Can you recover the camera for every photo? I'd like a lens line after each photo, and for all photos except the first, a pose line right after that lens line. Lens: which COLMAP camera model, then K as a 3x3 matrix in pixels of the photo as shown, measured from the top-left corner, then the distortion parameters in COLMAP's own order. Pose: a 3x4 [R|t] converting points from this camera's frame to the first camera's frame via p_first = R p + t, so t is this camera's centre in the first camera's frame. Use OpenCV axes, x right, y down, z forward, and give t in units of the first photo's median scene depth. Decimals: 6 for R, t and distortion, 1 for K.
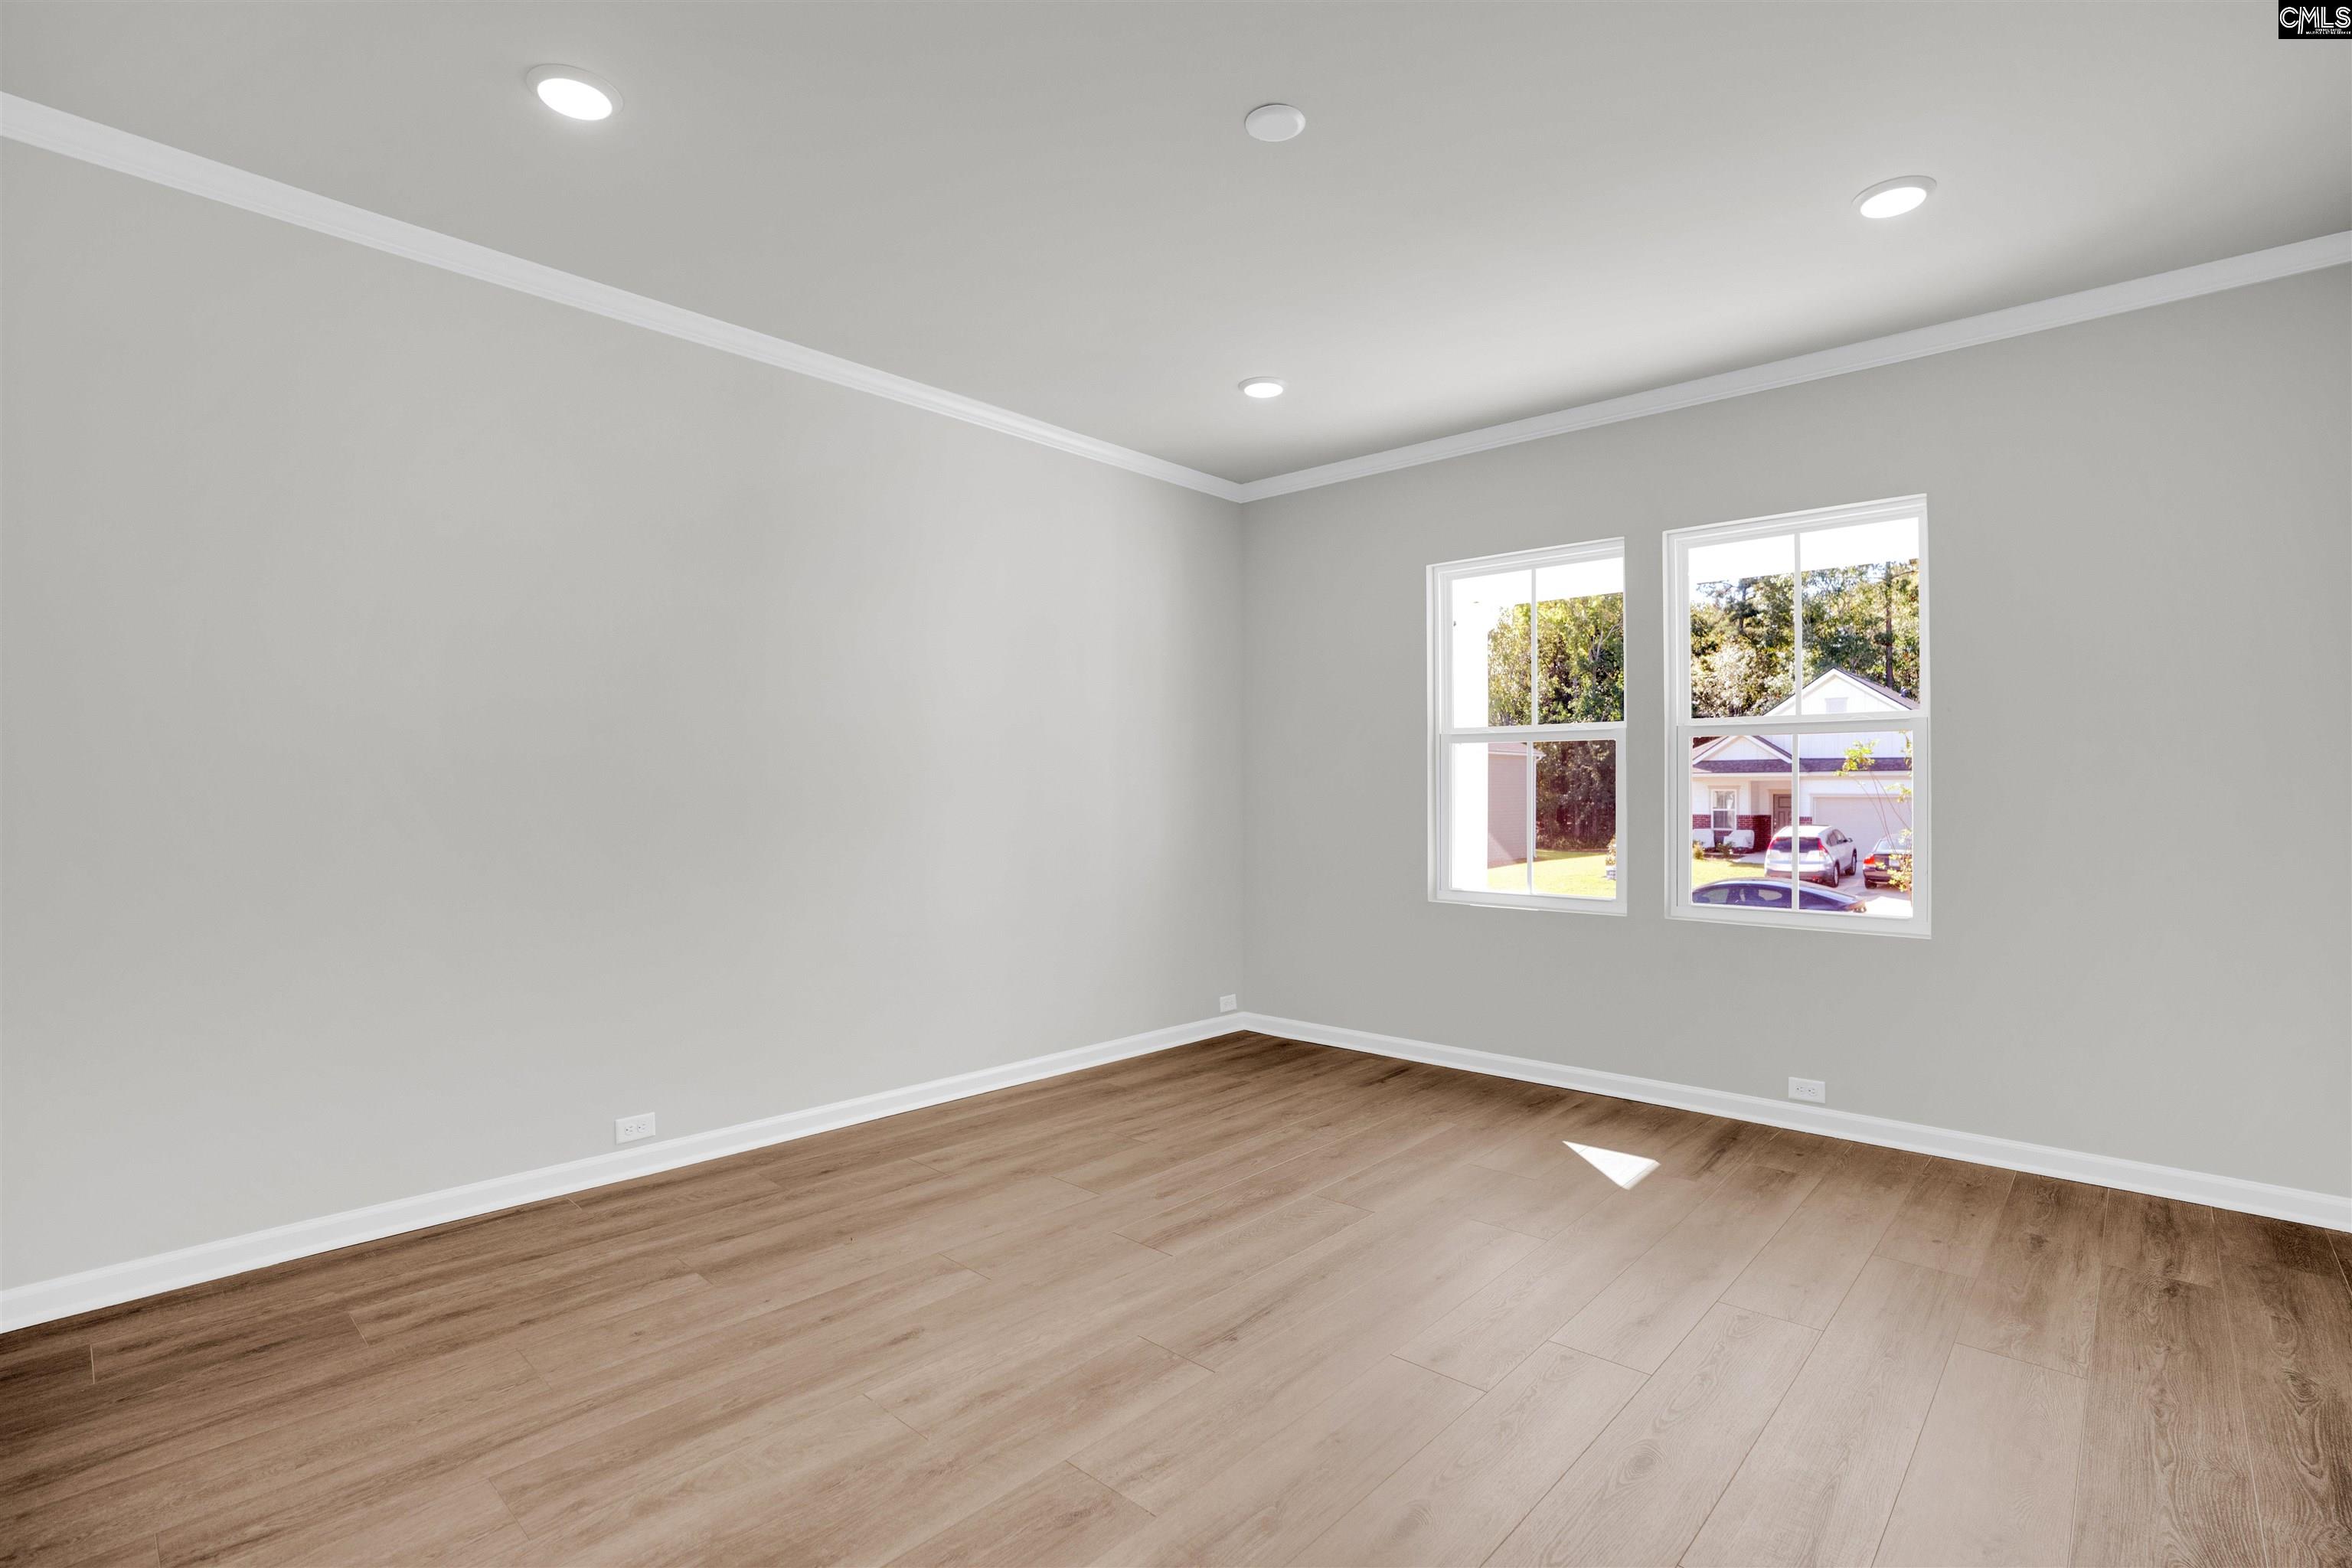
lens RADIAL K [[1105.3, 0, 1185.3], [0, 1105.3, 787.8], [0, 0, 1]] dist [-0.068280, 0.027478]
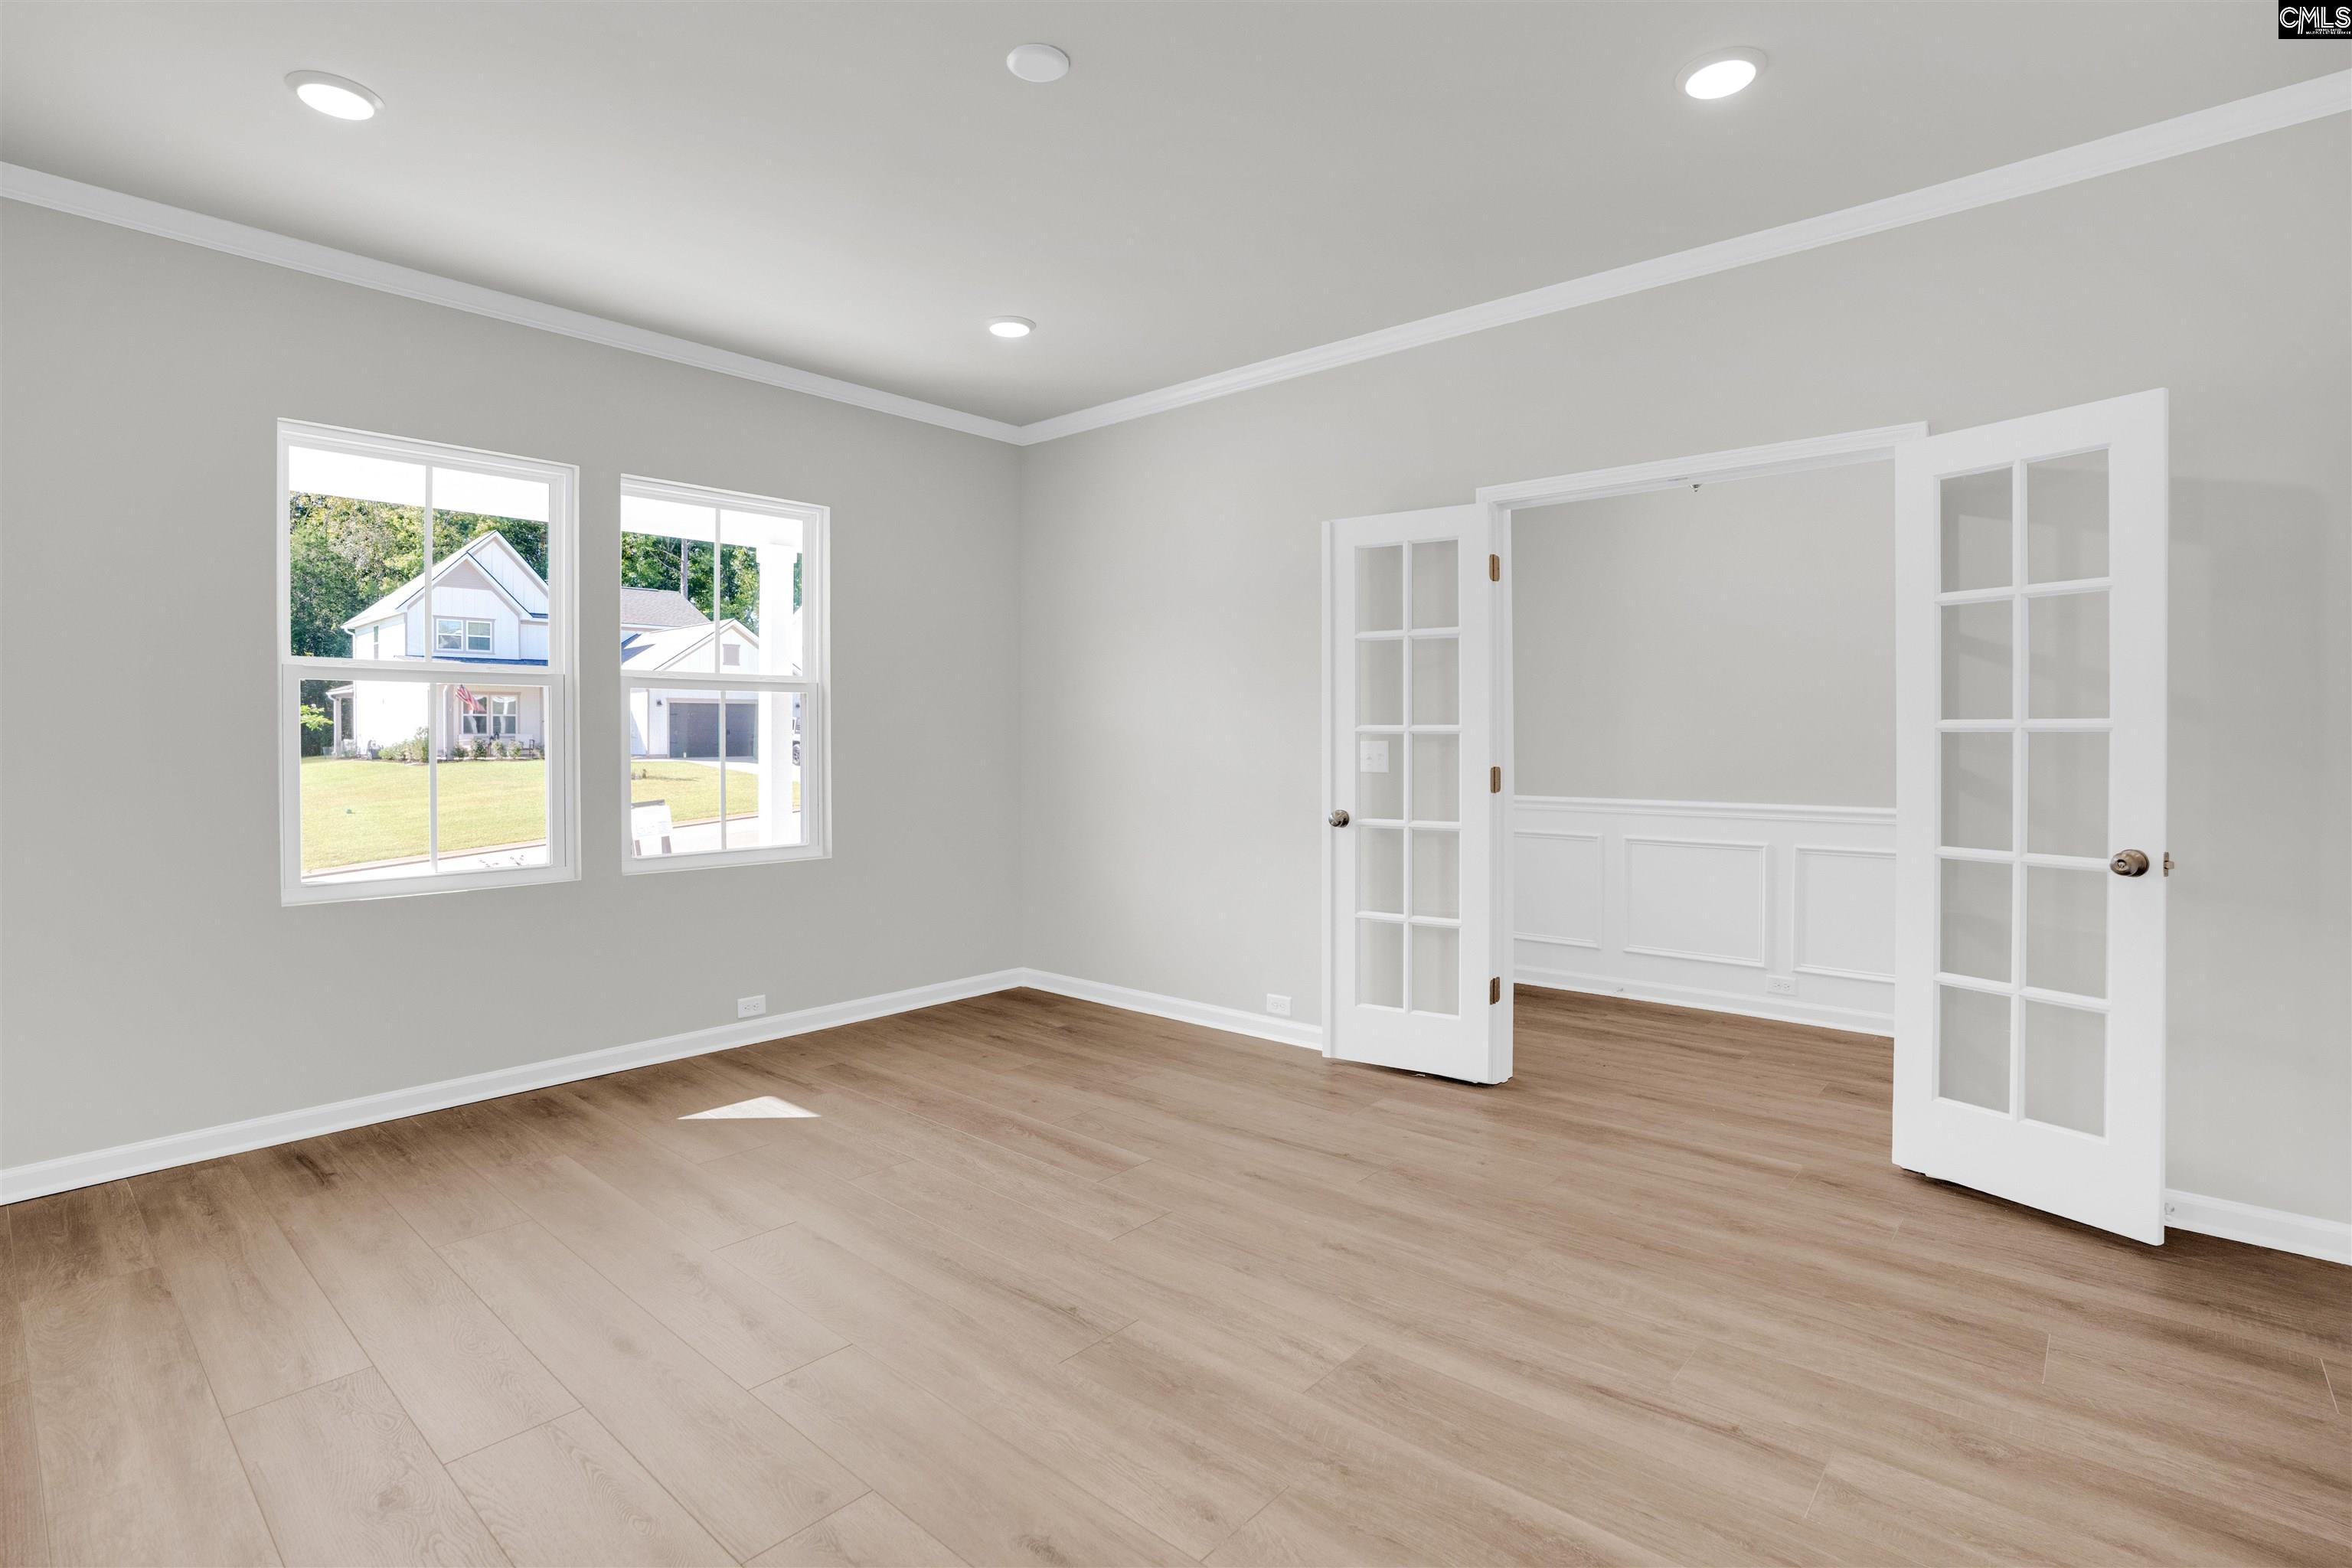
lens RADIAL K [[1105.3, 0, 1185.3], [0, 1105.3, 787.8], [0, 0, 1]] dist [-0.068280, 0.027478]
pose [[-0.024505, -0.043355, 0.998759, -0.629590], [-0.000839, 0.999060, 0.043347, 0.001134], [-0.999699, 0.000224, -0.024518, 0.642180]]
